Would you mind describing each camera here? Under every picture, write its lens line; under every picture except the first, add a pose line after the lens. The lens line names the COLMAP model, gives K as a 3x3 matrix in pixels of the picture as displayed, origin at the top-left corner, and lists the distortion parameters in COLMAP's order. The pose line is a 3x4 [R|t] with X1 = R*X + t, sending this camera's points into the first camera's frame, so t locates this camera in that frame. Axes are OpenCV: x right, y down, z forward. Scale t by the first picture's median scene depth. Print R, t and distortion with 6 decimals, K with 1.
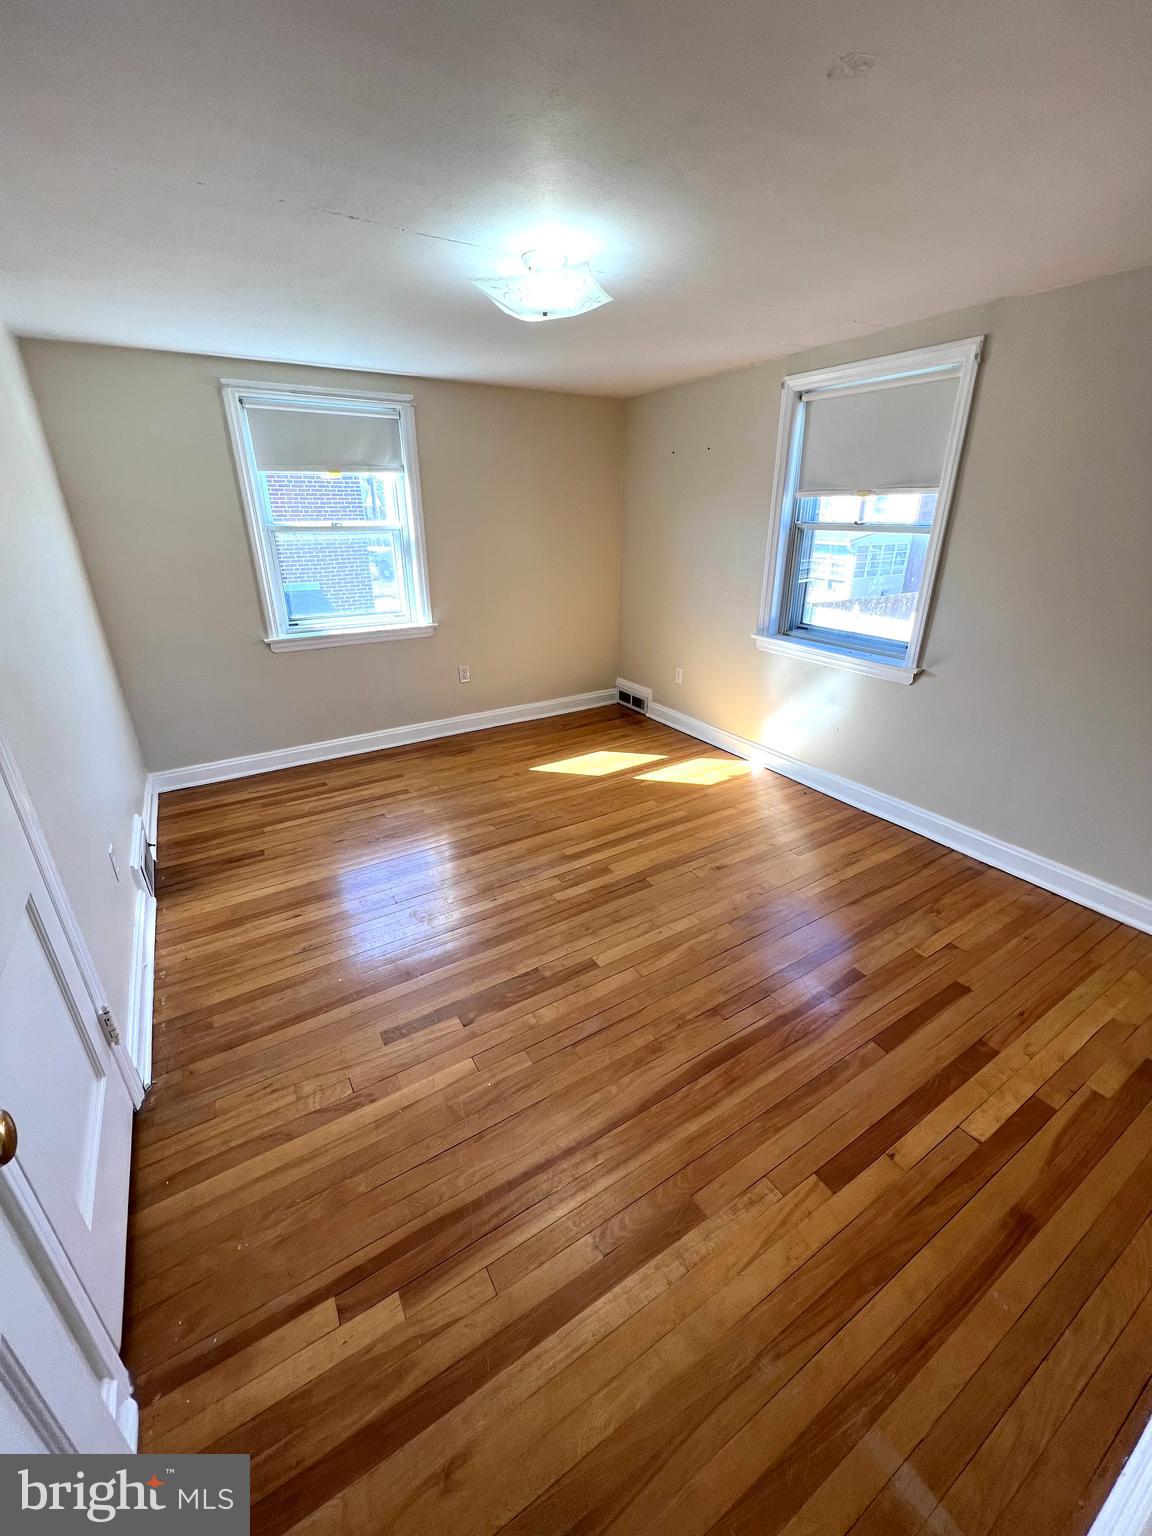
lens RADIAL K [[612.6, 0, 577.8], [0, 612.6, 762.6], [0, 0, 1]] dist [-0.001762, -0.000328]
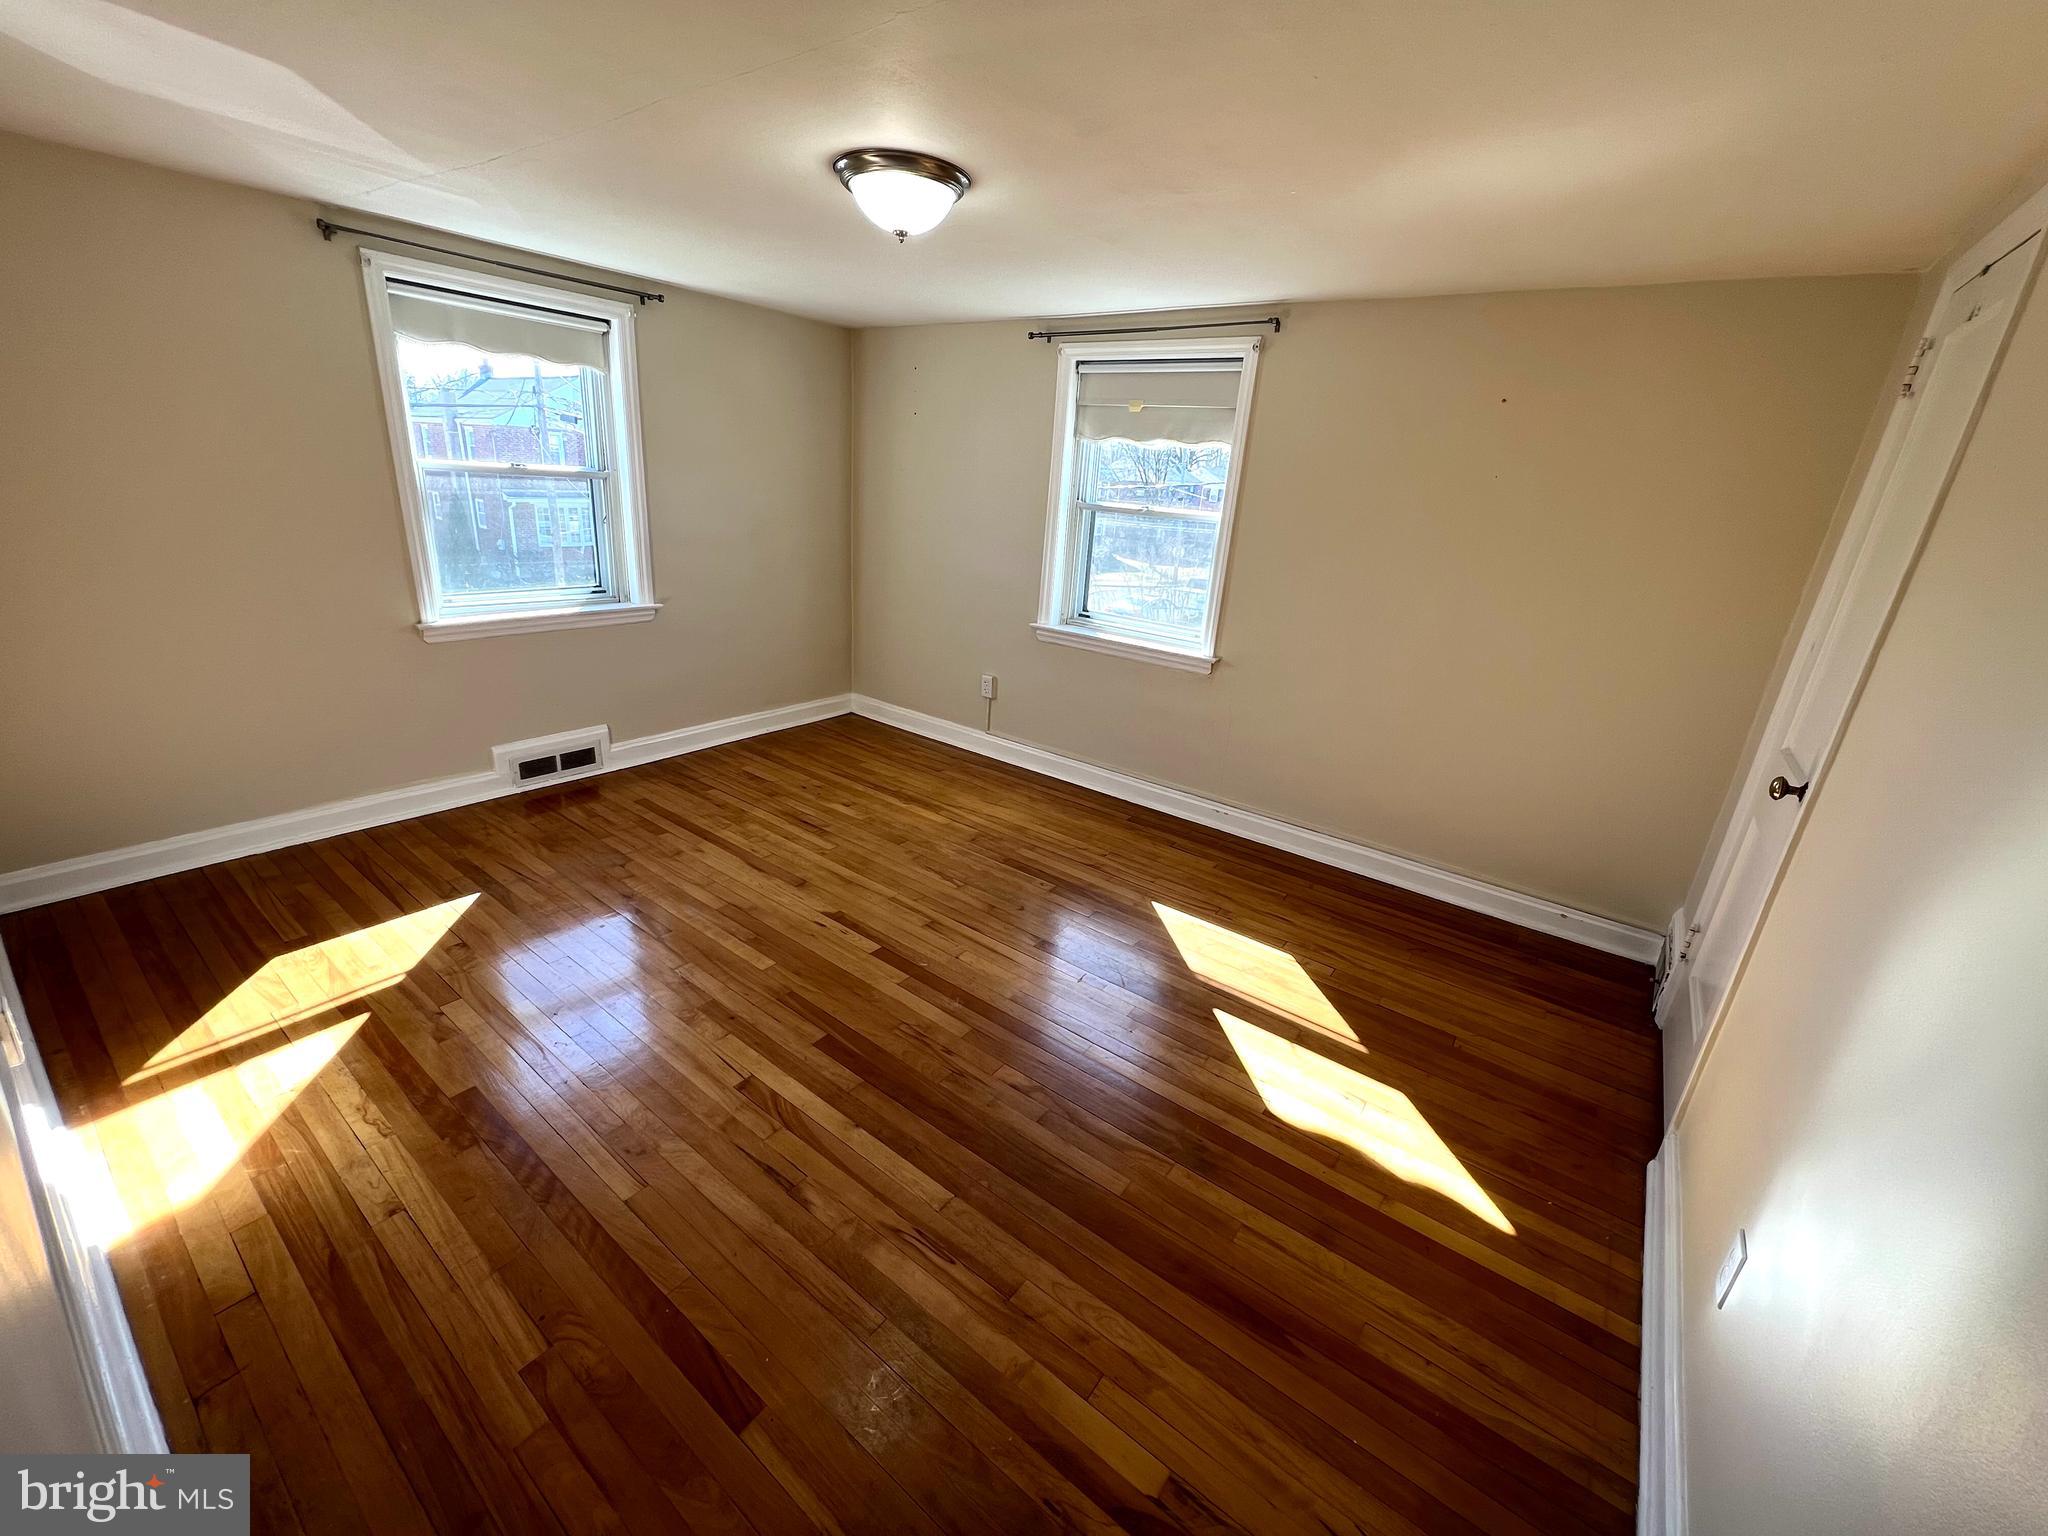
lens RADIAL K [[816.7, 0, 1020.3], [0, 816.7, 765.7], [0, 0, 1]] dist [-0.001762, -0.000328]
pose [[0.355316, 0.325491, -0.876245, 1.086321], [-0.418831, 0.893486, 0.162059, -0.385514], [0.835662, 0.309417, 0.453796, 1.010248]]
